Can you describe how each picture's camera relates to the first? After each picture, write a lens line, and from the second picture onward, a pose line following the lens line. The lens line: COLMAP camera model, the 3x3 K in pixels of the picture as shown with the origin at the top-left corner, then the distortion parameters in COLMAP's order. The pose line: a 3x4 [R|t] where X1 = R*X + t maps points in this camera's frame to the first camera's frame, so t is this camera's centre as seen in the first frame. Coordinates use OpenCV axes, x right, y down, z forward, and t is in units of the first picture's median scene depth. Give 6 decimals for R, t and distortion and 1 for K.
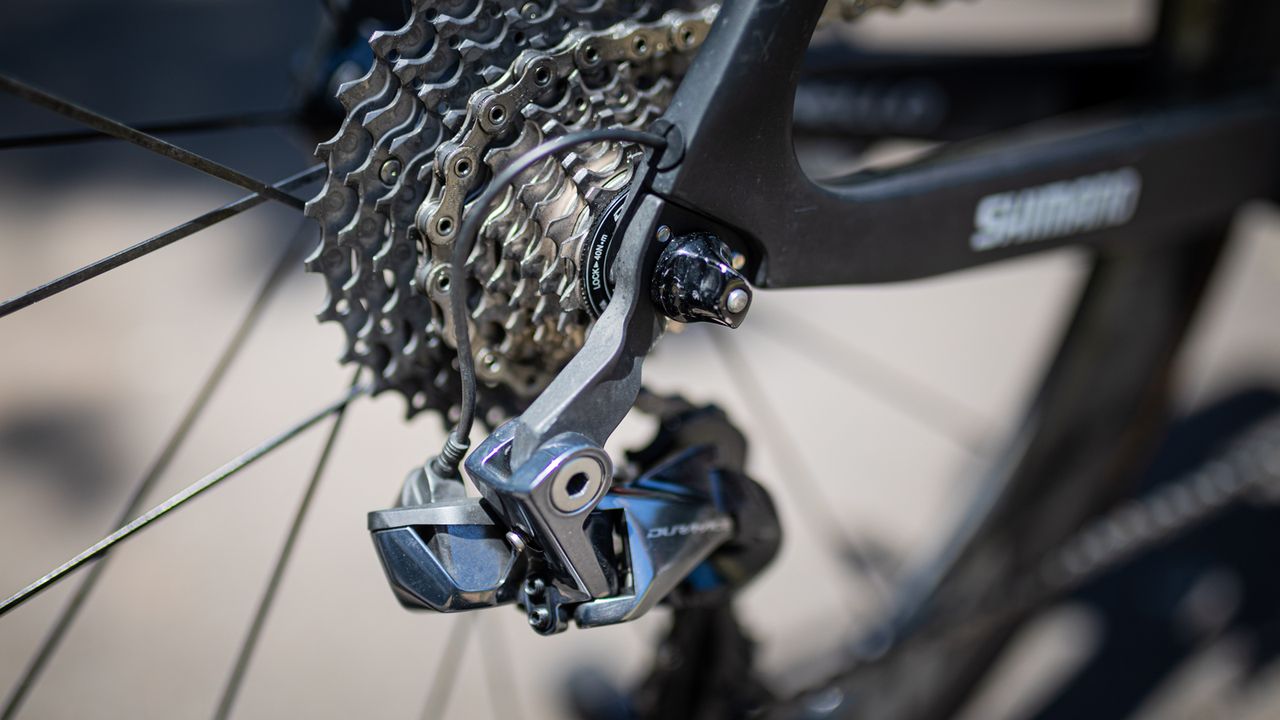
lens RADIAL K [[1331.2, 0, 640.0], [0, 1331.2, 360.0], [0, 0, 1]] dist [-0.024236, 0.013306]
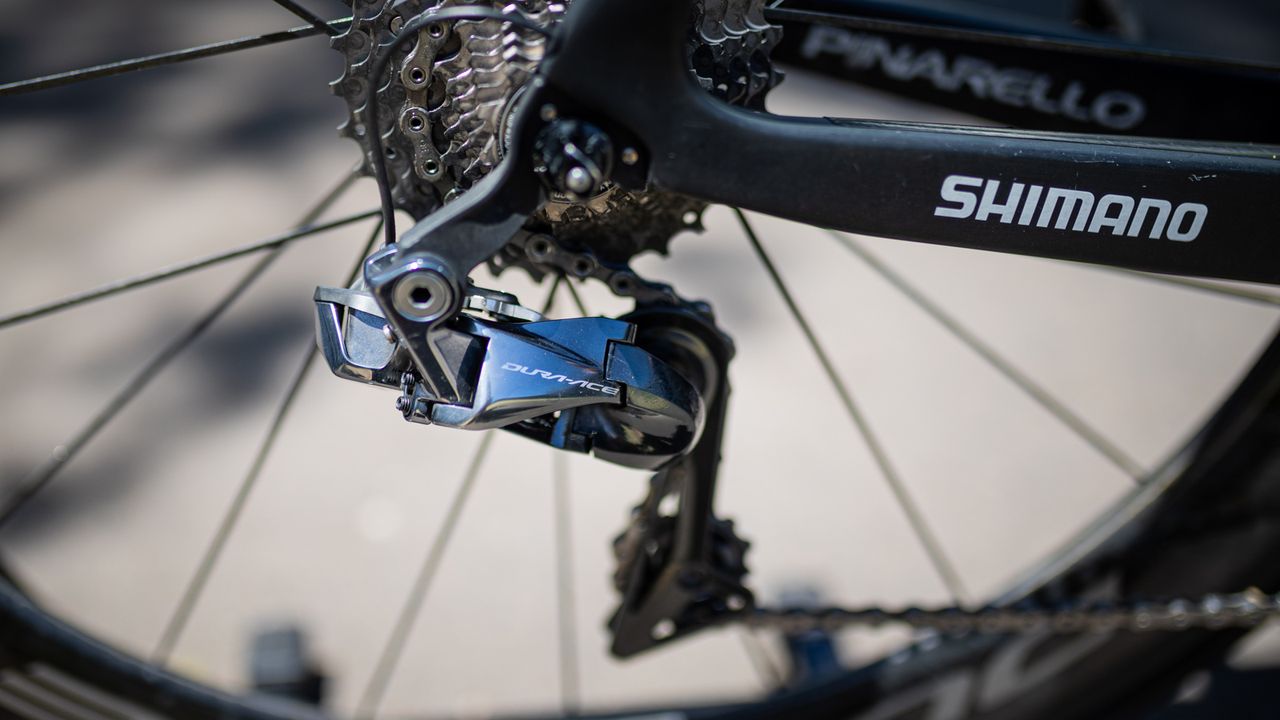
lens RADIAL K [[1331.2, 0, 640.0], [0, 1331.2, 360.0], [0, 0, 1]] dist [-0.024236, 0.013306]
pose [[0.878725, 0.273619, -0.391120, 0.588481], [-0.264680, 0.961195, 0.077777, 0.002070], [0.397224, 0.035177, 0.917047, -0.037520]]
